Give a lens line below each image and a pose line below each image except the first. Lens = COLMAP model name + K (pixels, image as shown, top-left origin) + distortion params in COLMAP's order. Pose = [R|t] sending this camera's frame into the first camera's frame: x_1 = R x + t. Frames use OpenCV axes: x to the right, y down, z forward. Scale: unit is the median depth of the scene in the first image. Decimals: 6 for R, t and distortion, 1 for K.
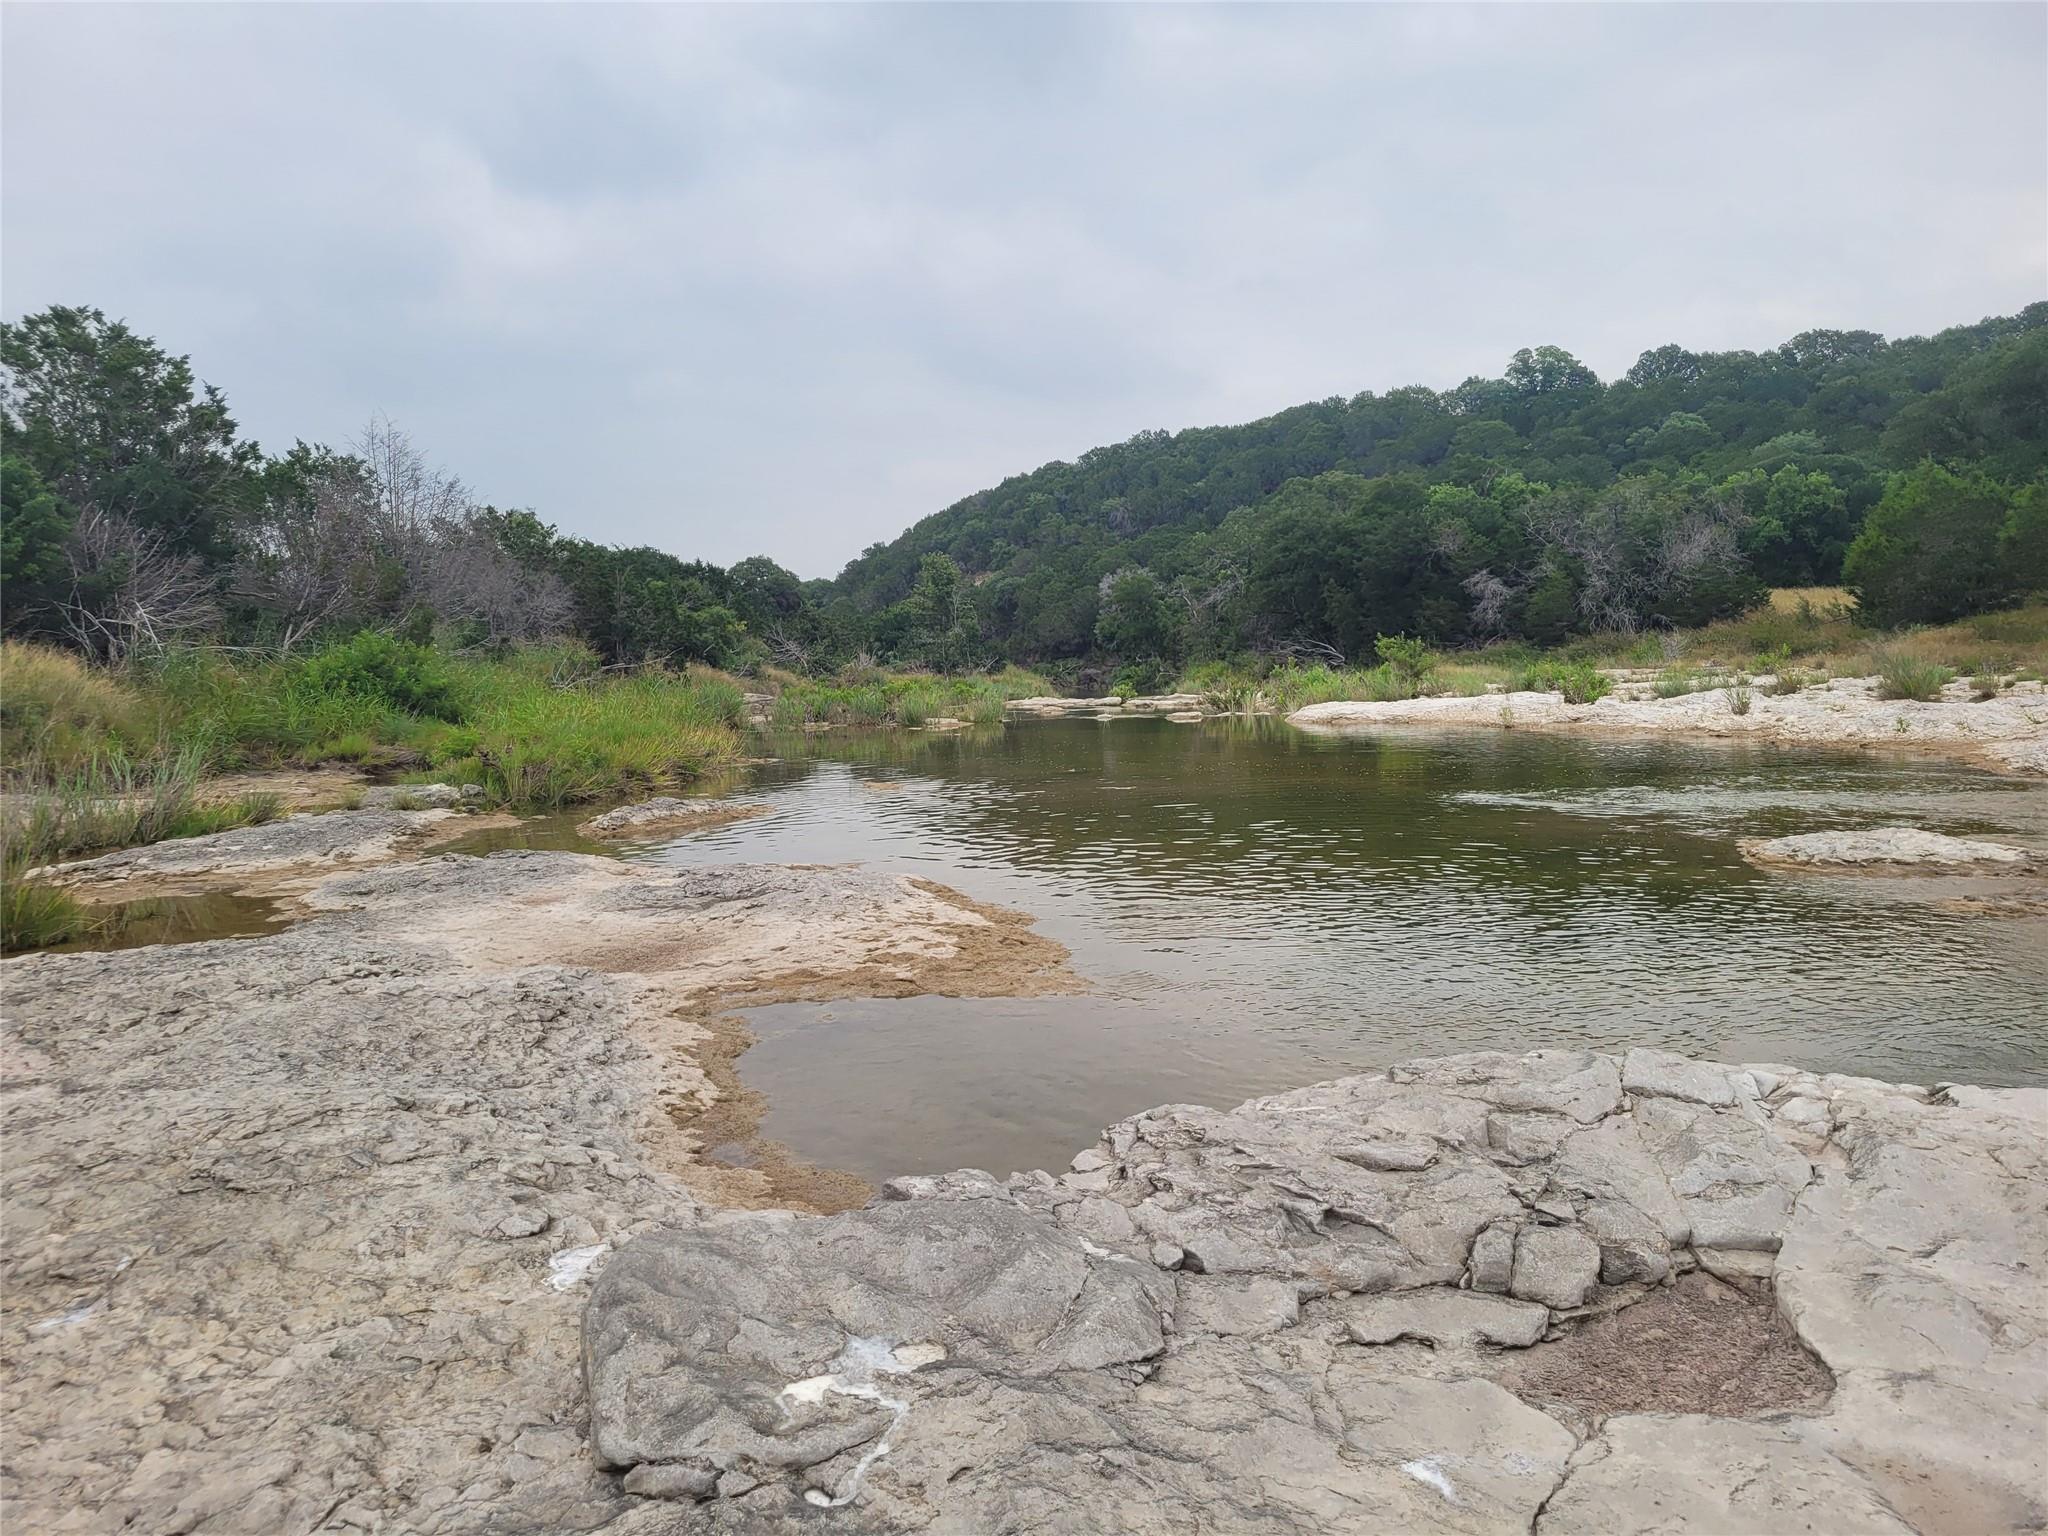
lens RADIAL K [[1561.9, 0, 1024.7], [0, 1561.9, 768.3], [0, 0, 1]] dist [0.005430, -0.010245]
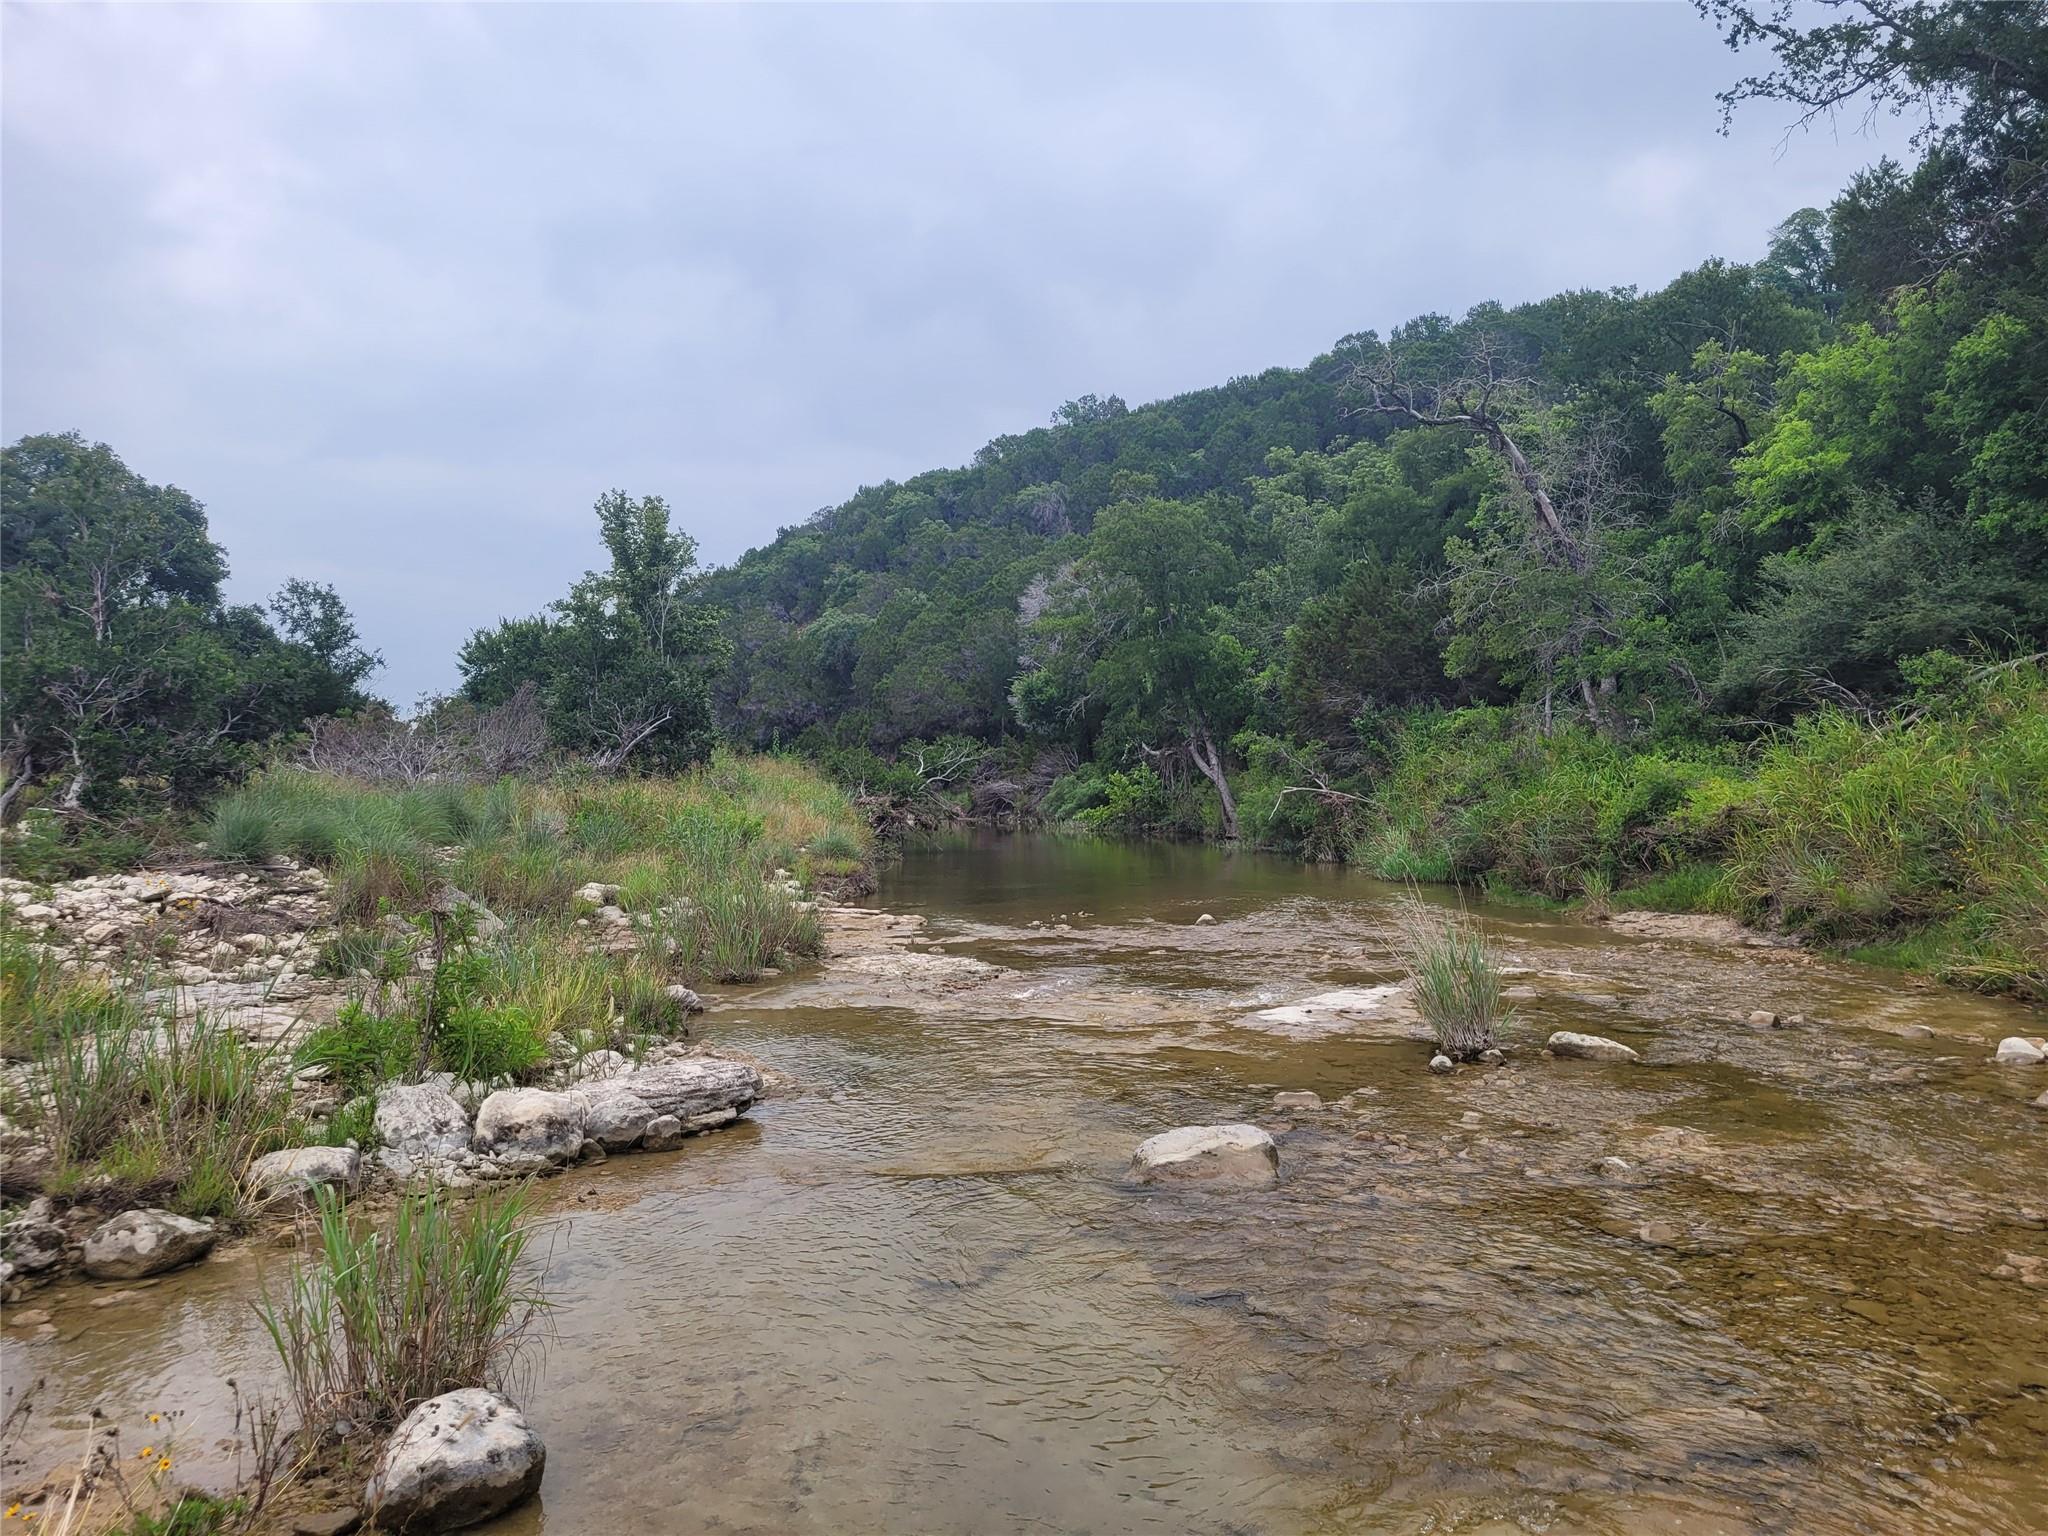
lens RADIAL K [[1561.9, 0, 1024.5], [0, 1561.9, 769.9], [0, 0, 1]] dist [0.005430, -0.010245]
pose [[0.997079, 0.021638, 0.073246, 0.013200], [-0.015955, 0.996880, -0.077304, -0.026497], [-0.074690, 0.075910, 0.994313, 0.456050]]
